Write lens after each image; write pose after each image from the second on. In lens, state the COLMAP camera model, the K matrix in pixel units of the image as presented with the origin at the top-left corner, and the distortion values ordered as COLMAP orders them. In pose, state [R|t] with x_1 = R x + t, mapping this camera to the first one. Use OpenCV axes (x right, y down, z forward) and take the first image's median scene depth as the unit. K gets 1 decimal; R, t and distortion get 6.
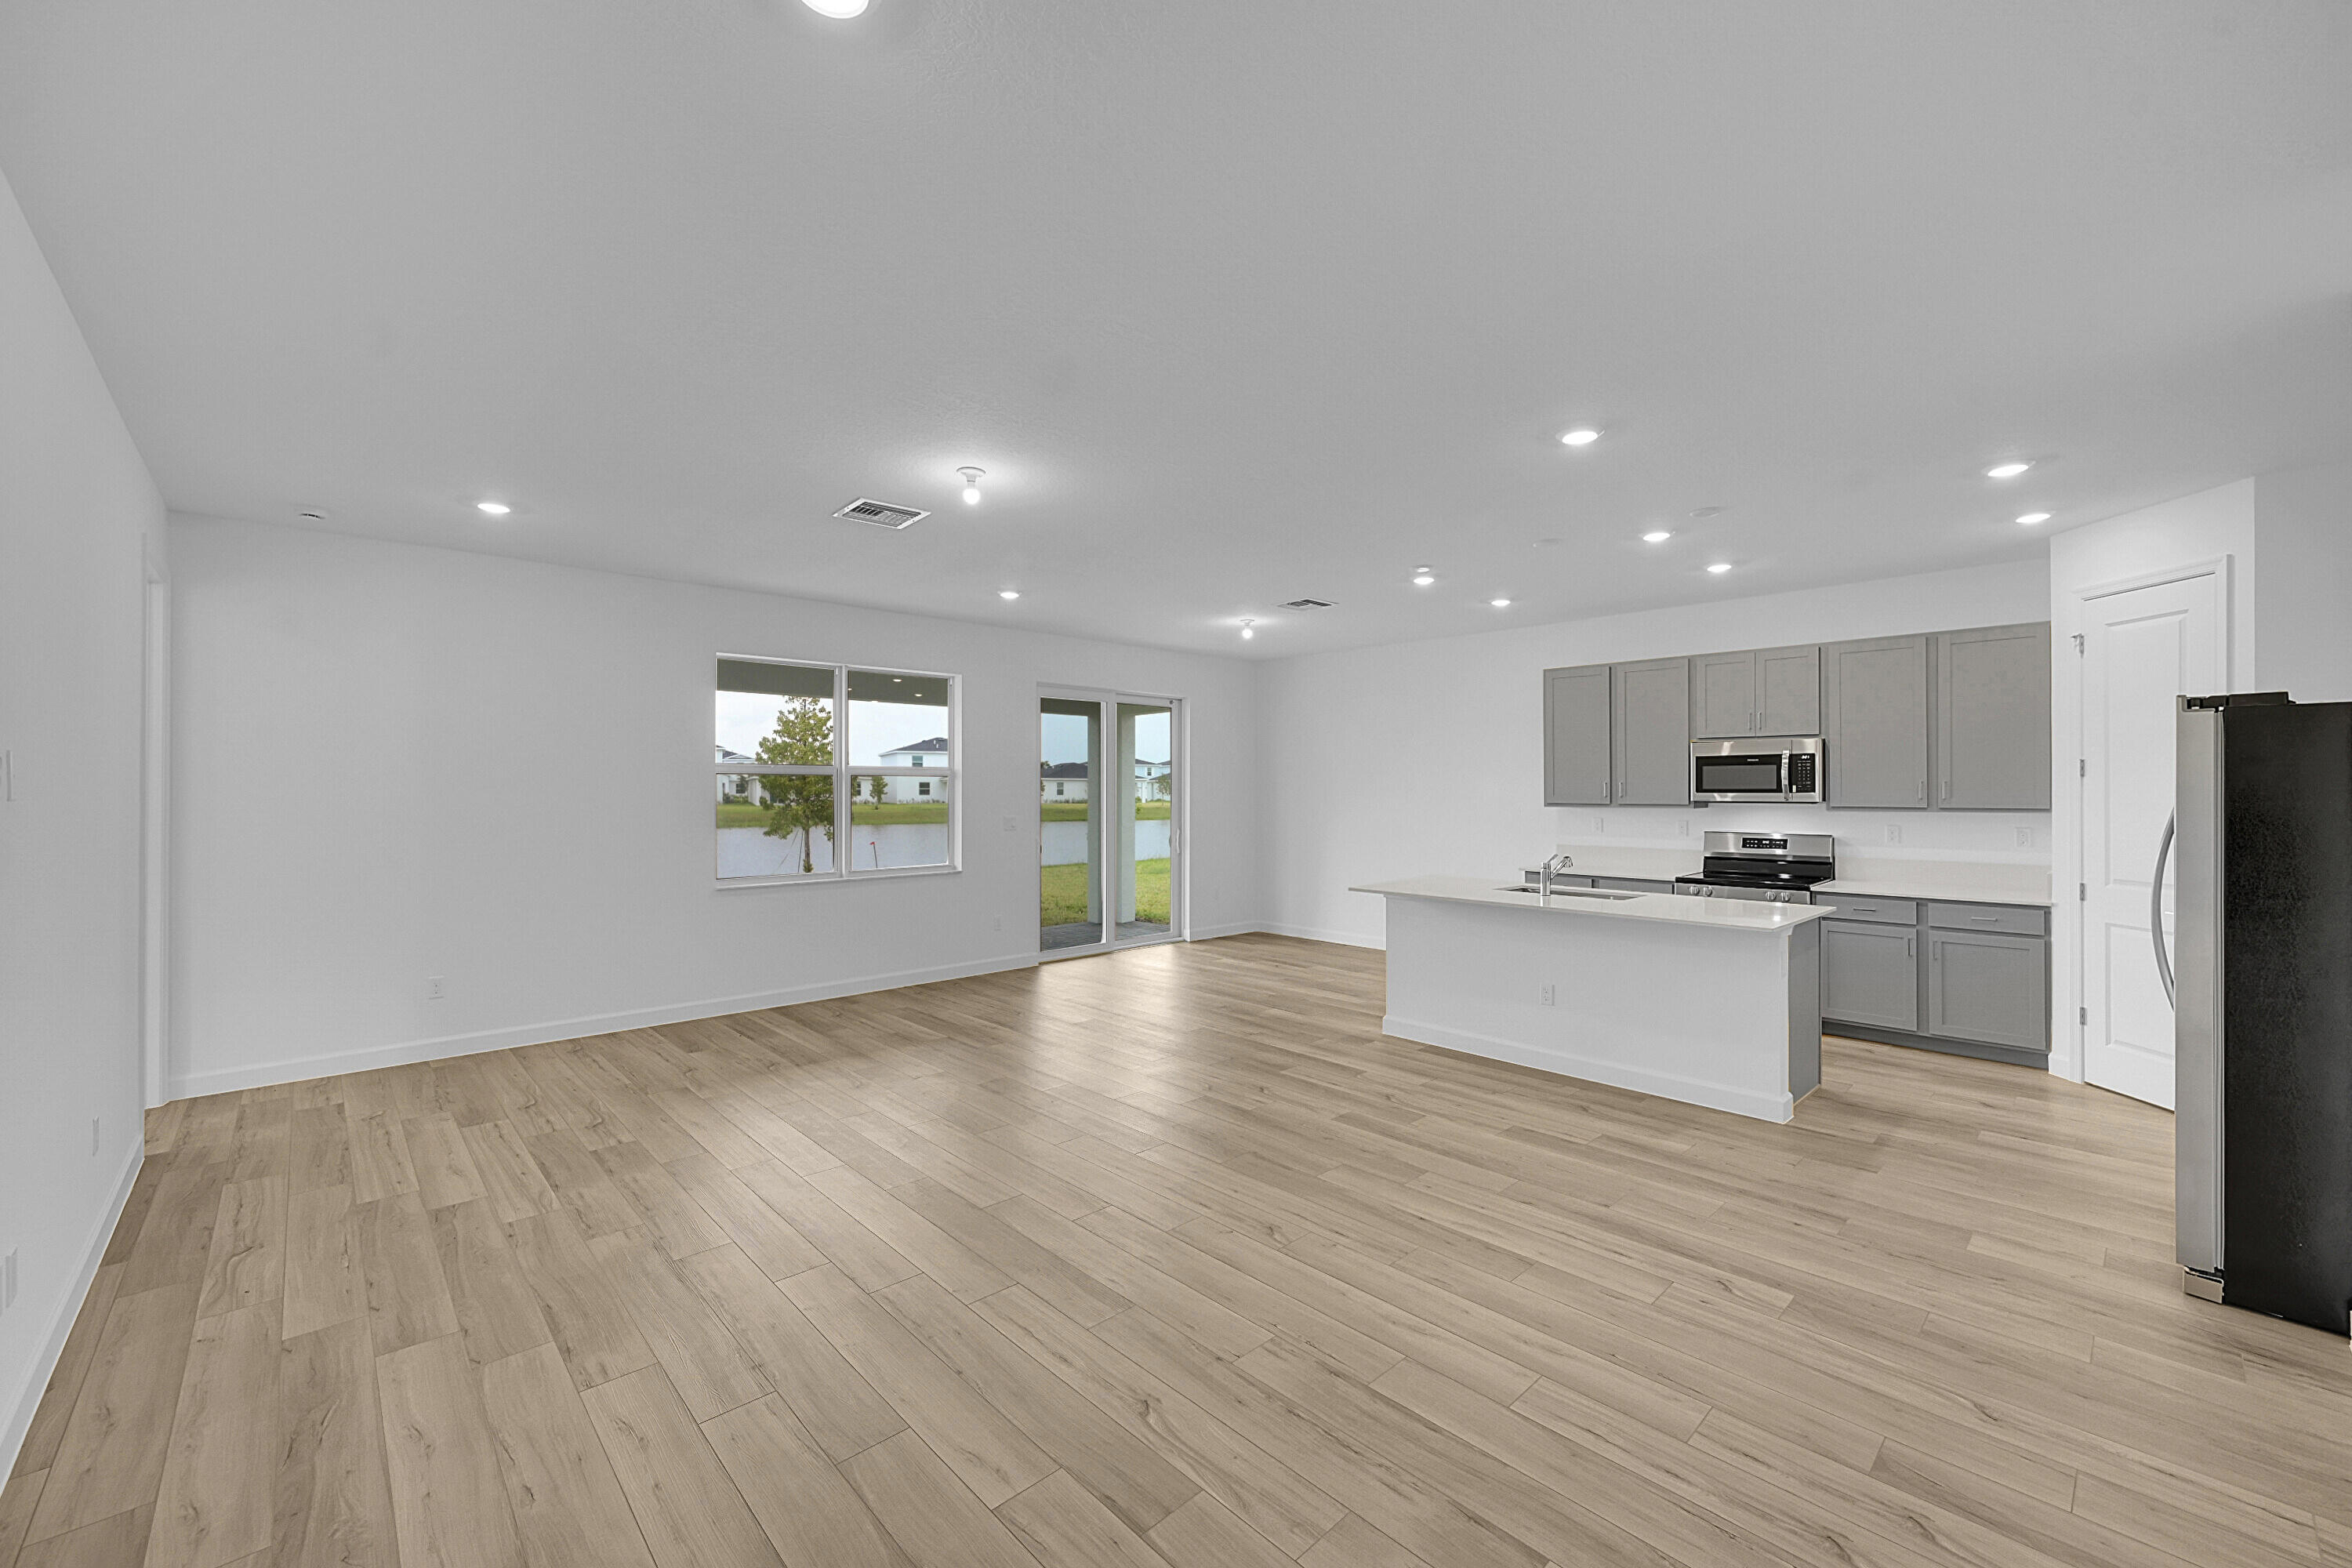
lens RADIAL K [[928.8, 0, 1181.0], [0, 928.8, 777.4], [0, 0, 1]] dist [0.006489, -0.000141]
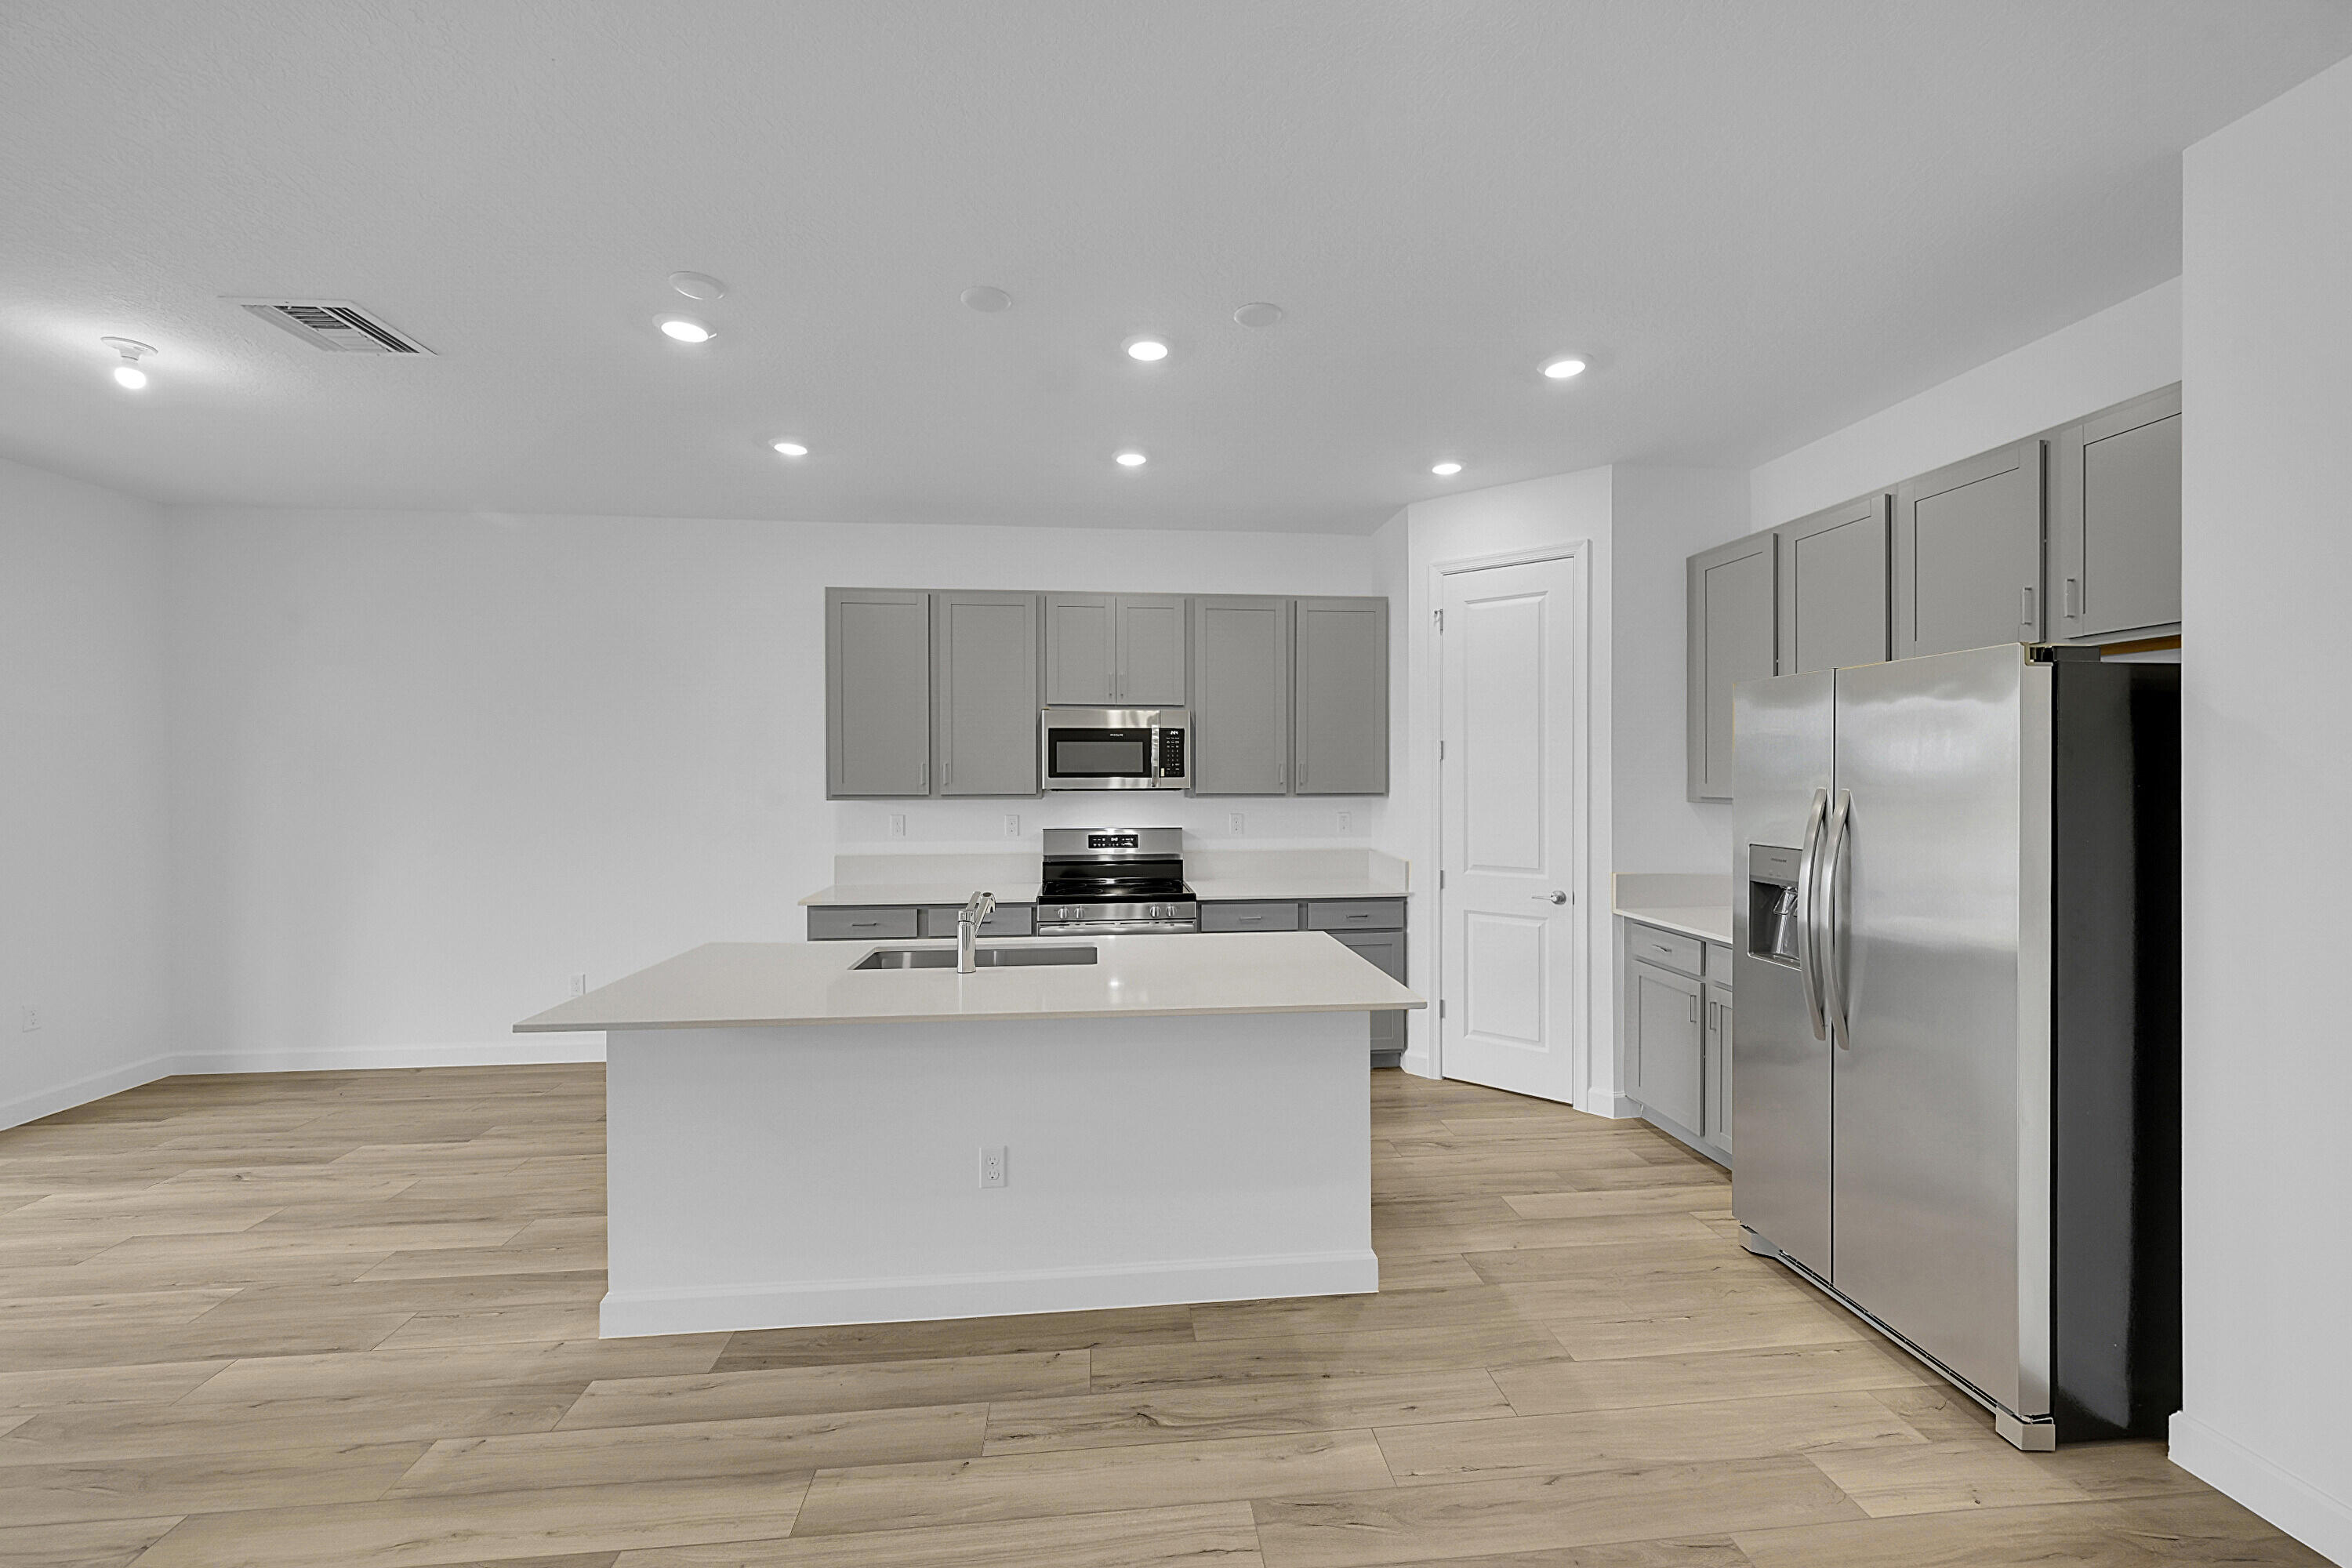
lens RADIAL K [[928.8, 0, 1181.0], [0, 928.8, 777.4], [0, 0, 1]] dist [0.006489, -0.000141]
pose [[0.616351, -0.003848, 0.787463, 0.040180], [-0.008451, 0.999898, 0.011501, 0.007367], [-0.787427, -0.013744, 0.616255, 0.493325]]
